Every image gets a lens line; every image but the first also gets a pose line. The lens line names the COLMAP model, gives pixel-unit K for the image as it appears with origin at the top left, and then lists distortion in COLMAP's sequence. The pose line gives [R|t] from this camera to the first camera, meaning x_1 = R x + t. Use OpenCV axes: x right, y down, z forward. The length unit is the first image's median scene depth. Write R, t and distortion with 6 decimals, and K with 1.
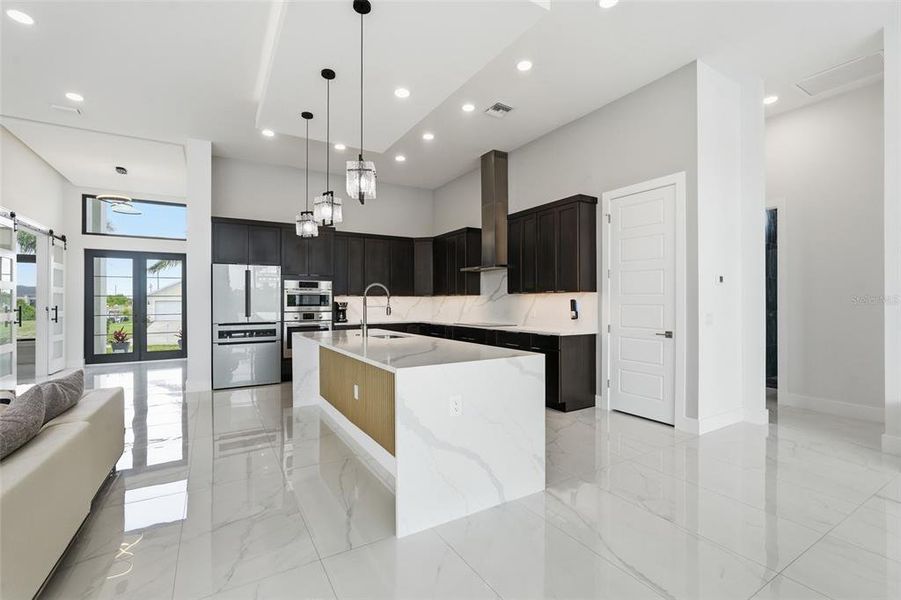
lens RADIAL K [[395.6, 0, 450.5], [0, 395.6, 300.0], [0, 0, 1]] dist [-0.002161, 0.000393]
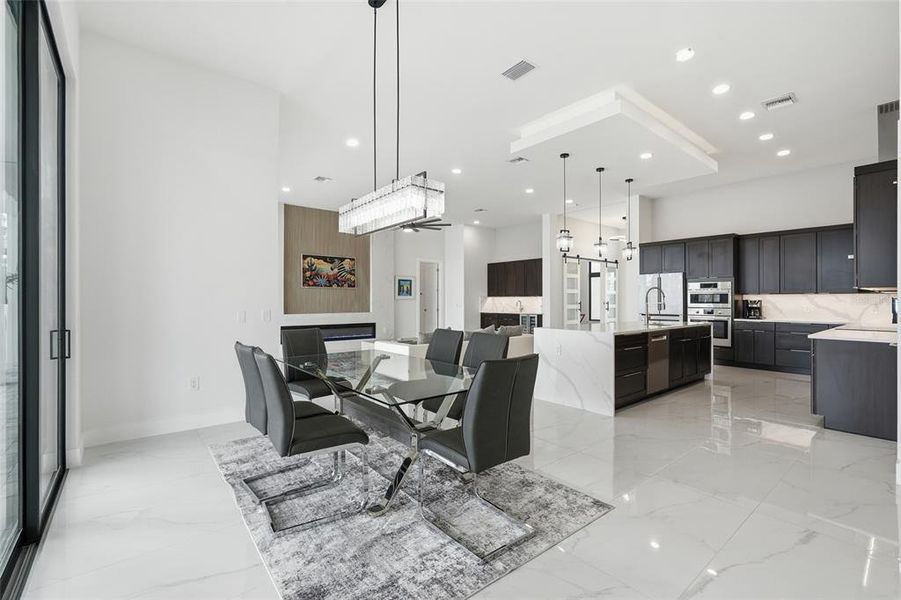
lens RADIAL K [[395.6, 0, 450.5], [0, 395.6, 300.0], [0, 0, 1]] dist [-0.002161, 0.000393]
pose [[0.154123, 0.003593, -0.988045, 0.645040], [0.001804, 0.999991, 0.003918, -0.000724], [0.988050, -0.002386, 0.154115, 0.037421]]
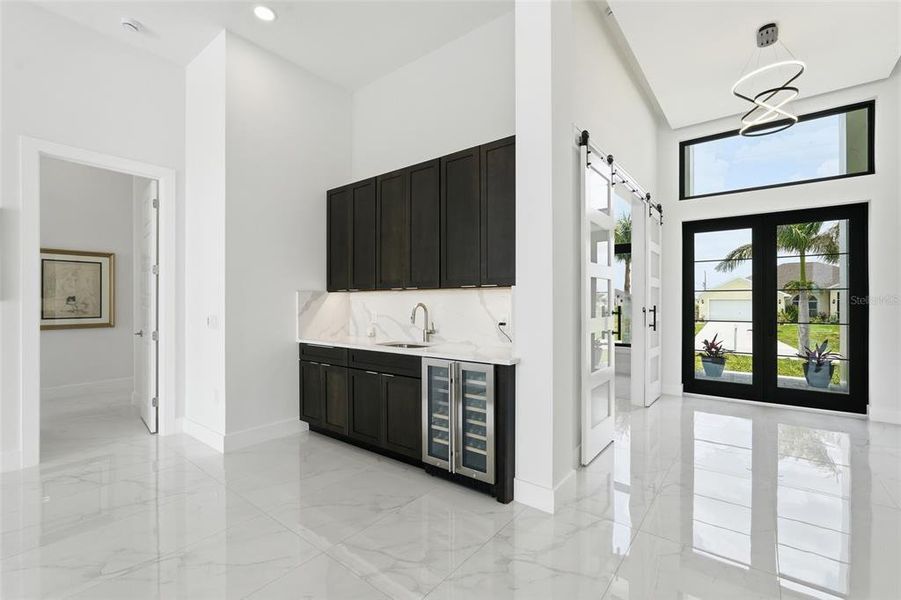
lens RADIAL K [[395.6, 0, 450.5], [0, 395.6, 300.0], [0, 0, 1]] dist [-0.002161, 0.000393]
pose [[0.364156, 0.001187, -0.931337, -0.512220], [0.002677, 0.999994, 0.002321, 0.002727], [0.931334, -0.003338, 0.364151, 0.444206]]
